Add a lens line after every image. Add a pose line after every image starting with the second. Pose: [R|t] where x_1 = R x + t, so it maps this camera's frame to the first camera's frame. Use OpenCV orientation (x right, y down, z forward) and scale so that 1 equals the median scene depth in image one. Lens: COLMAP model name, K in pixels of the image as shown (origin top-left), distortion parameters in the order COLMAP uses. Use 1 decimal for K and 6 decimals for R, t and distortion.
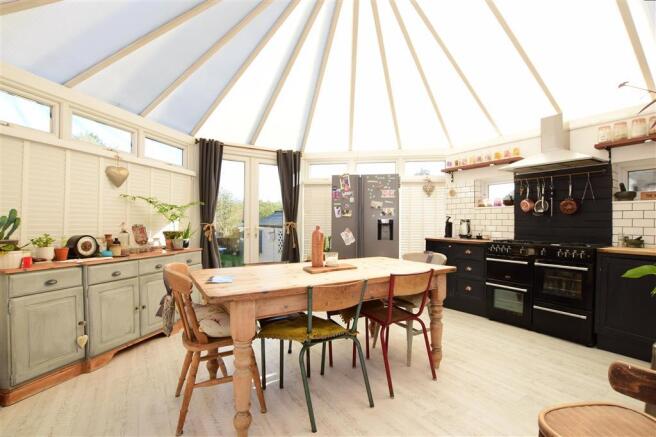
lens RADIAL K [[299.9, 0, 327.7], [0, 299.9, 222.0], [0, 0, 1]] dist [-0.003365, 0.000409]
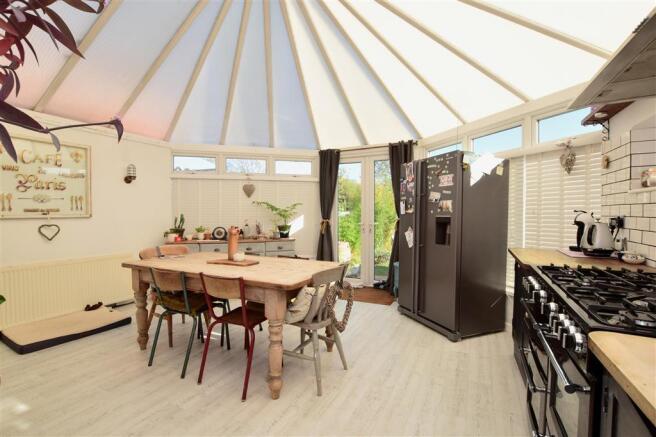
lens RADIAL K [[299.9, 0, 328.2], [0, 299.9, 219.4], [0, 0, 1]] dist [-0.003365, 0.000409]
pose [[0.539065, 0.007867, -0.842228, 0.652891], [0.006058, 0.999894, 0.013217, -0.012572], [0.842243, -0.012228, 0.538960, 0.372640]]
